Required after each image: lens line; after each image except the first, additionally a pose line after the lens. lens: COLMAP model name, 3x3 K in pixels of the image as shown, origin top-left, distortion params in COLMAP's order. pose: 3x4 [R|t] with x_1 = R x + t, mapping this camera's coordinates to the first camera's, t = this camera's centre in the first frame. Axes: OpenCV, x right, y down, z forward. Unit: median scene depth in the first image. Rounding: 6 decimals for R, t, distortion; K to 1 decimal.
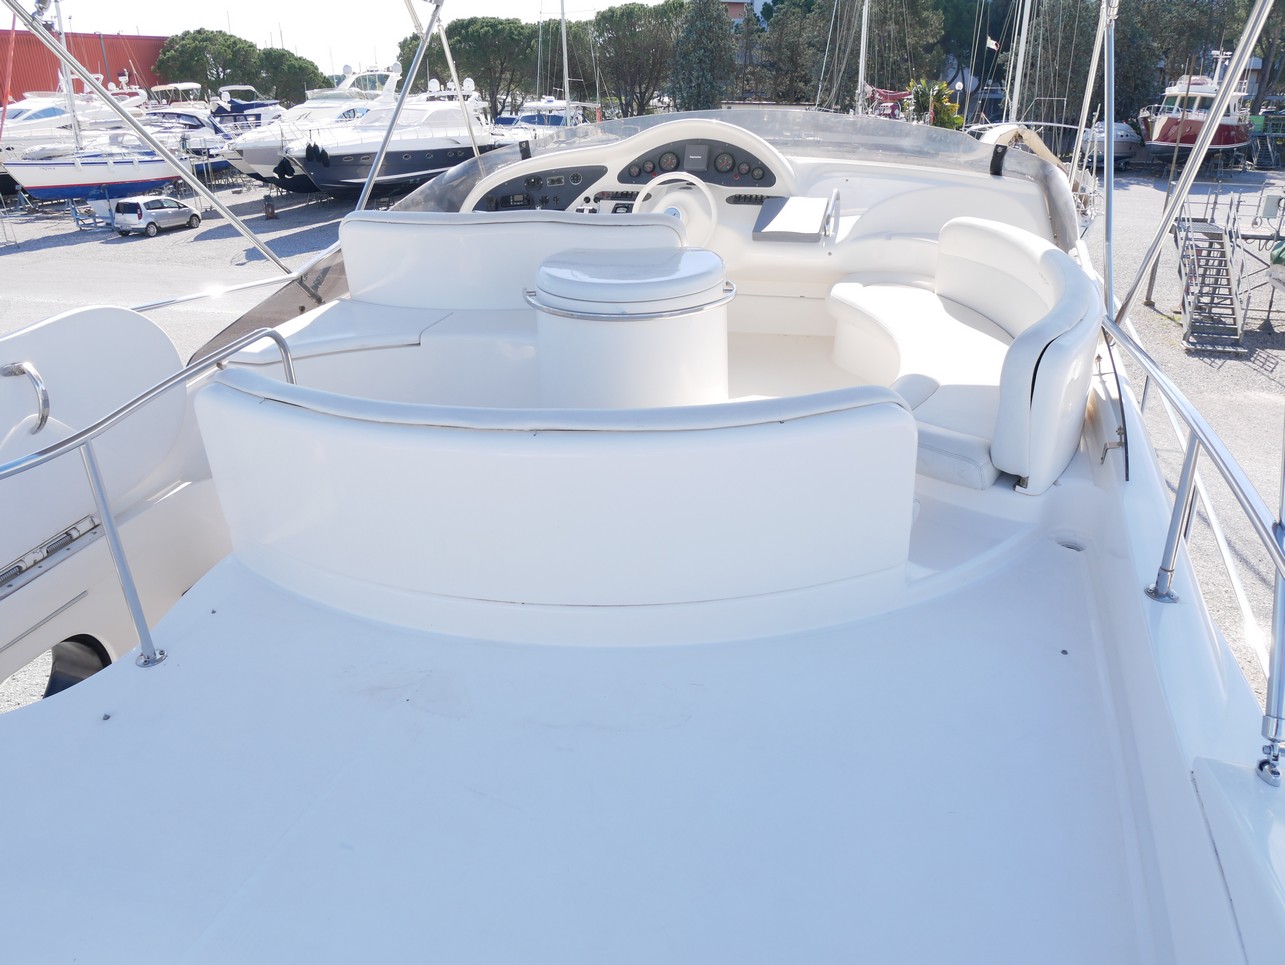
lens RADIAL K [[924.4, 0, 636.7], [0, 924.4, 476.9], [0, 0, 1]] dist [-0.072467, 0.027611]
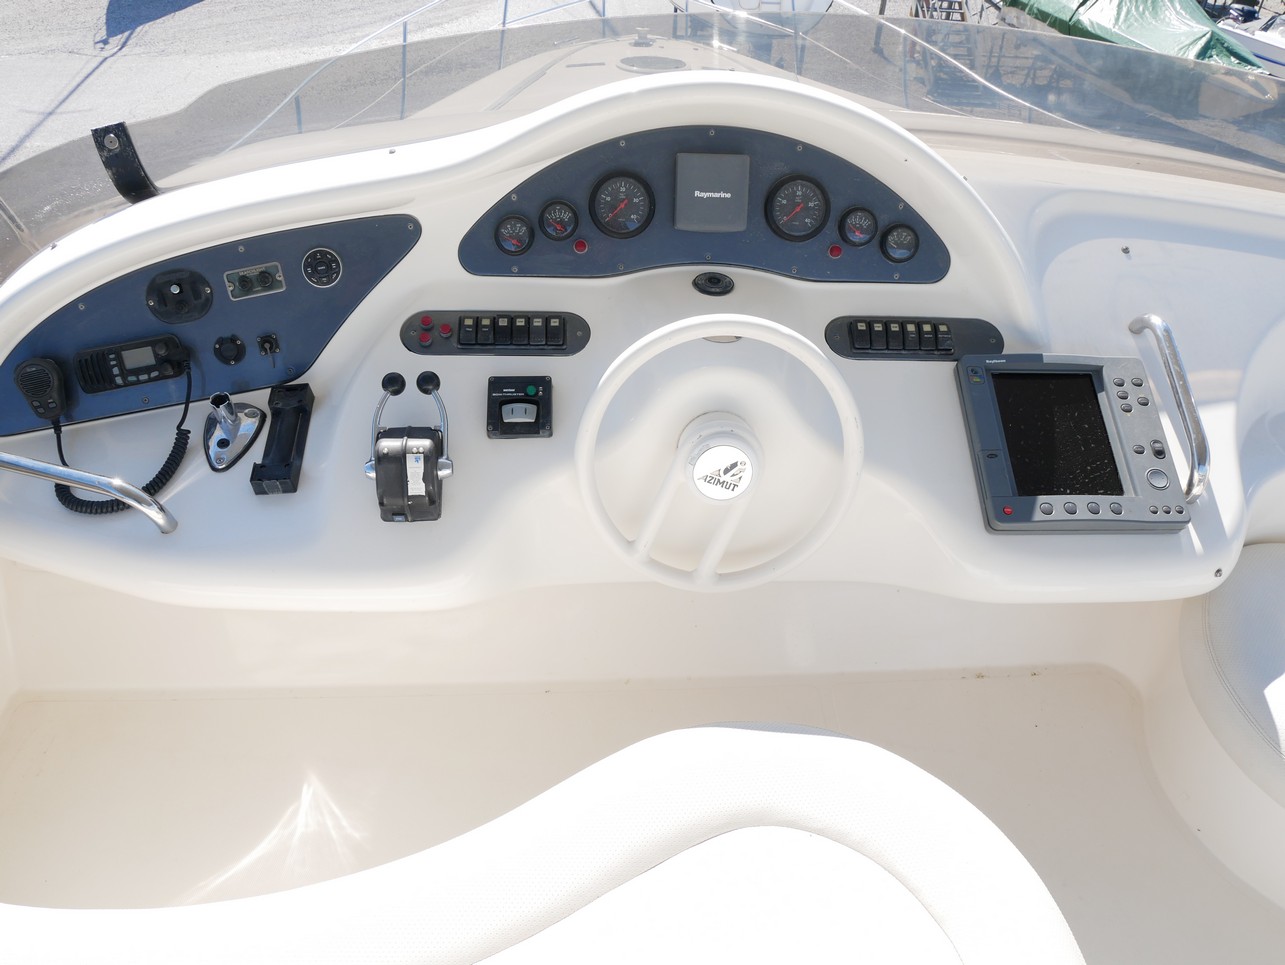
lens RADIAL K [[924.4, 0, 643.2], [0, 924.4, 477.3], [0, 0, 1]] dist [-0.072467, 0.027611]
pose [[0.937797, -0.182508, 0.295342, -0.071968], [0.094815, 0.952977, 0.287829, -0.351032], [-0.333985, -0.241923, 0.911003, 0.694868]]
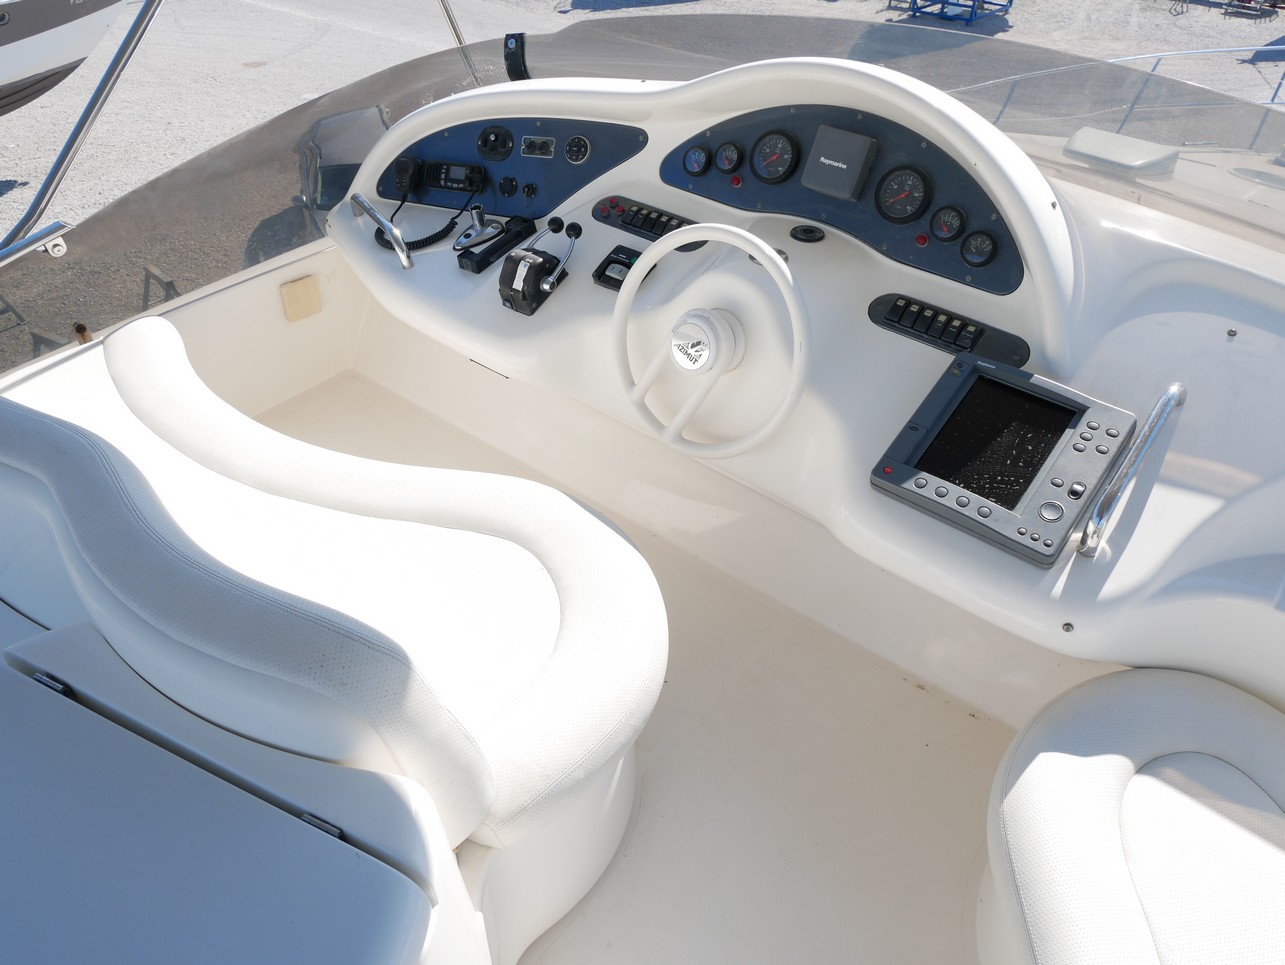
lens RADIAL K [[924.4, 0, 642.4], [0, 924.4, 484.6], [0, 0, 1]] dist [-0.072467, 0.027611]
pose [[0.925344, 0.267204, -0.268963, 0.129618], [-0.195637, 0.944205, 0.264958, -0.308903], [0.324754, -0.192558, 0.925989, 0.595895]]
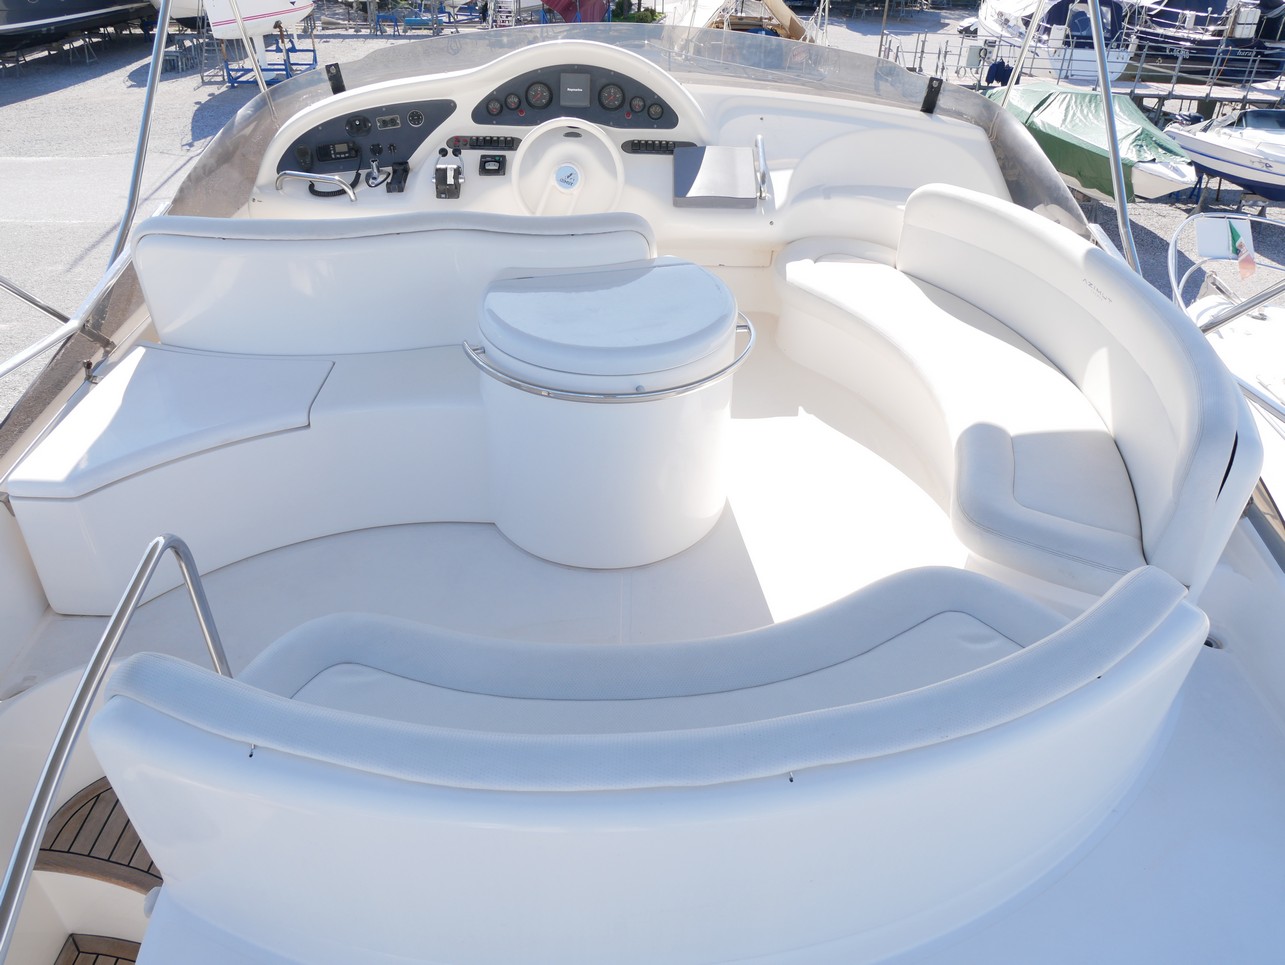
lens RADIAL K [[924.4, 0, 642.0], [0, 924.4, 478.5], [0, 0, 1]] dist [-0.072467, 0.027611]
pose [[0.949597, -0.135577, 0.282640, -0.148688], [0.089049, 0.981158, 0.171461, -0.151440], [-0.300561, -0.137650, 0.943777, 0.197907]]
